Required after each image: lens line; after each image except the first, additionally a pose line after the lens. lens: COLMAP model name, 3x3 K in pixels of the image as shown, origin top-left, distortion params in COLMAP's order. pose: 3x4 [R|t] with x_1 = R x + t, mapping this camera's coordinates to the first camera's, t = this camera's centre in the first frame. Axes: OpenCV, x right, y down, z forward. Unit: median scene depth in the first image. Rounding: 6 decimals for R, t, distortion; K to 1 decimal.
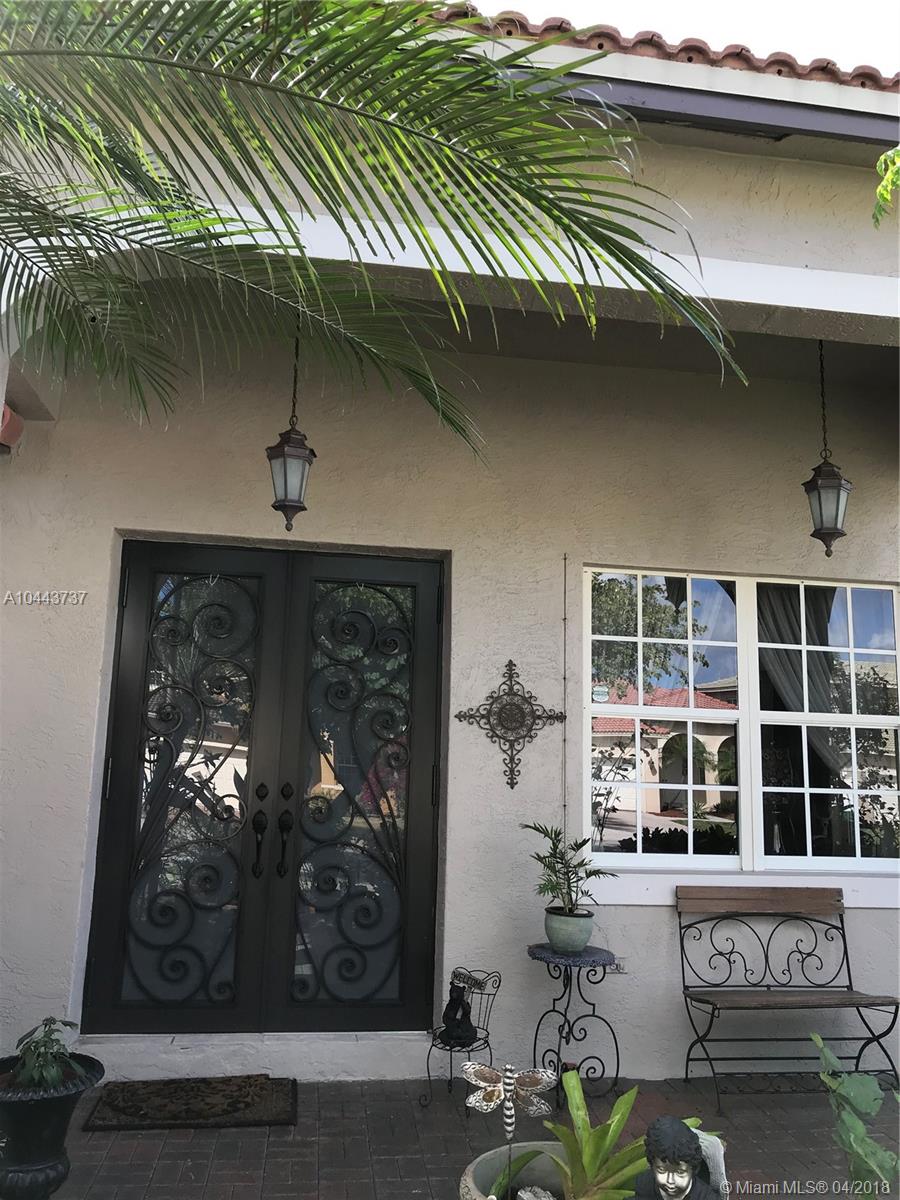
lens RADIAL K [[982.6, 0, 450.0], [0, 982.6, 600.0], [0, 0, 1]] dist [0.024630, -0.011257]
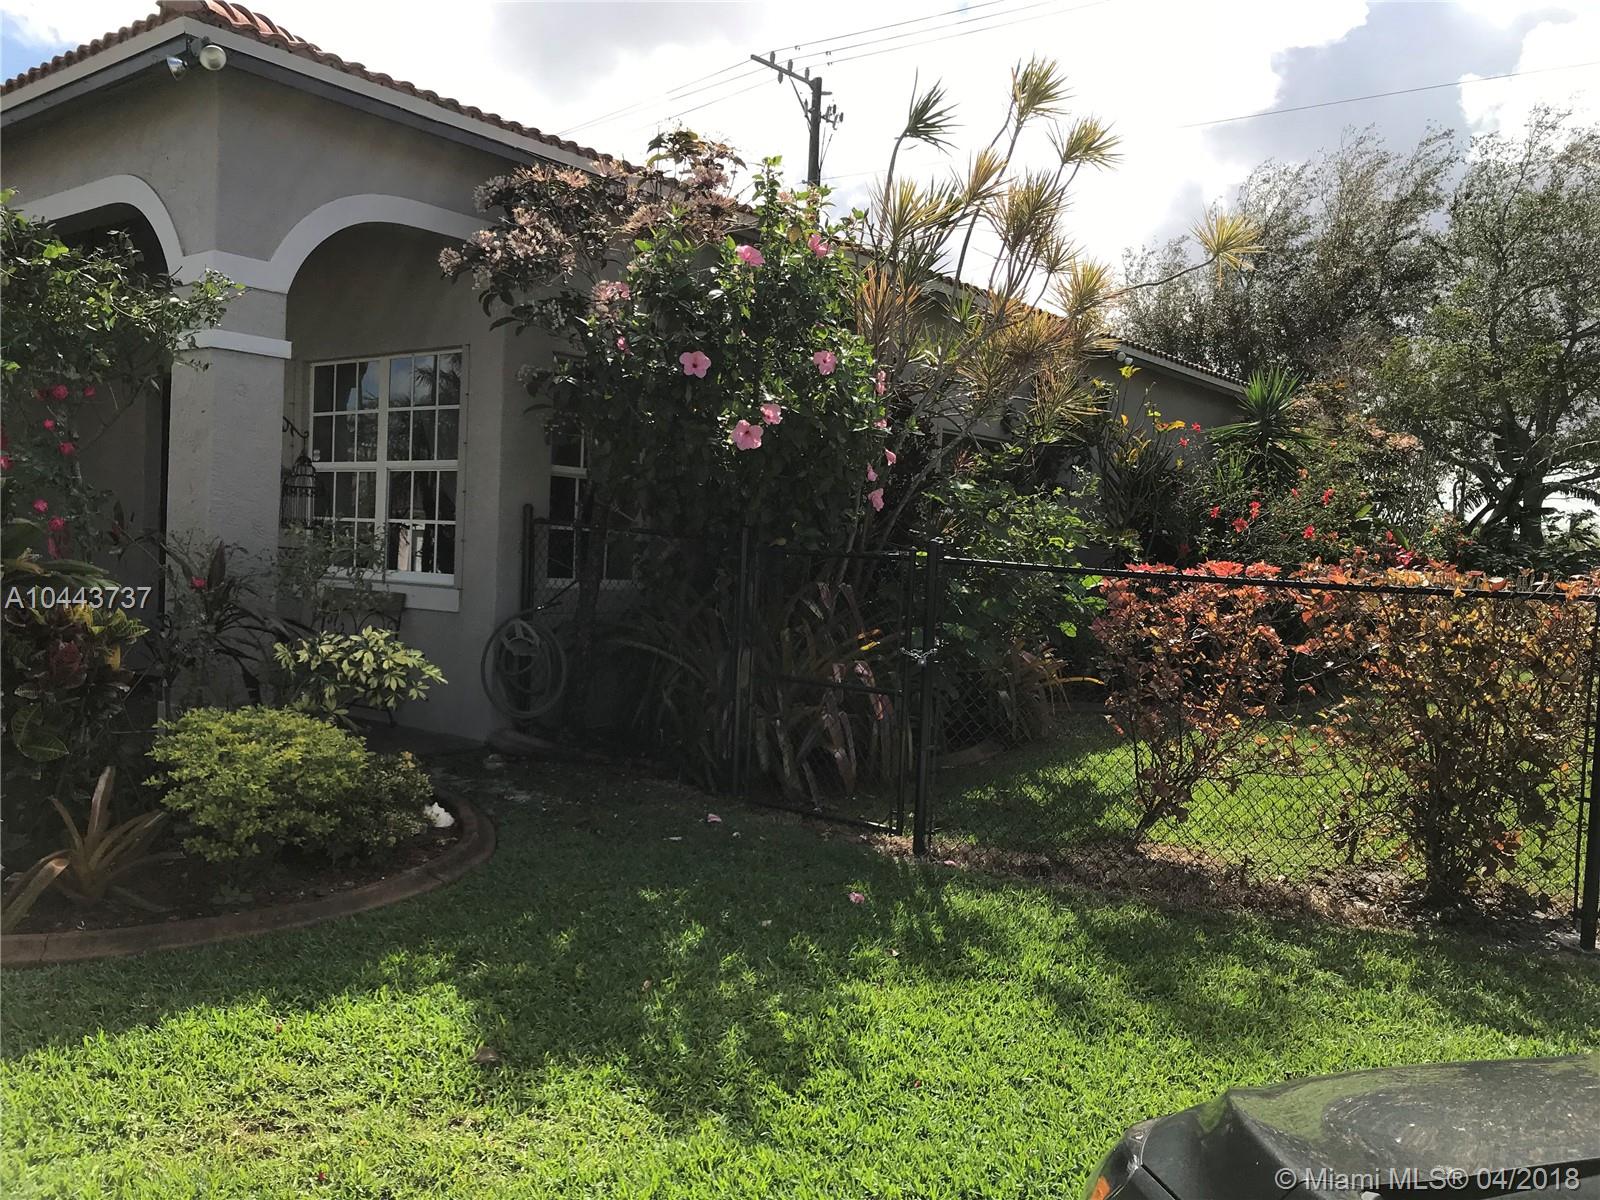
lens RADIAL K [[1335.4, 0, 800.0], [0, 1335.4, 600.0], [0, 0, 1]] dist [0.015629, -0.013472]
pose [[0.656631, 0.032015, -0.753532, 2.035561], [0.116013, 0.982921, 0.142856, 0.105321], [0.745236, -0.181223, 0.641702, 0.245721]]
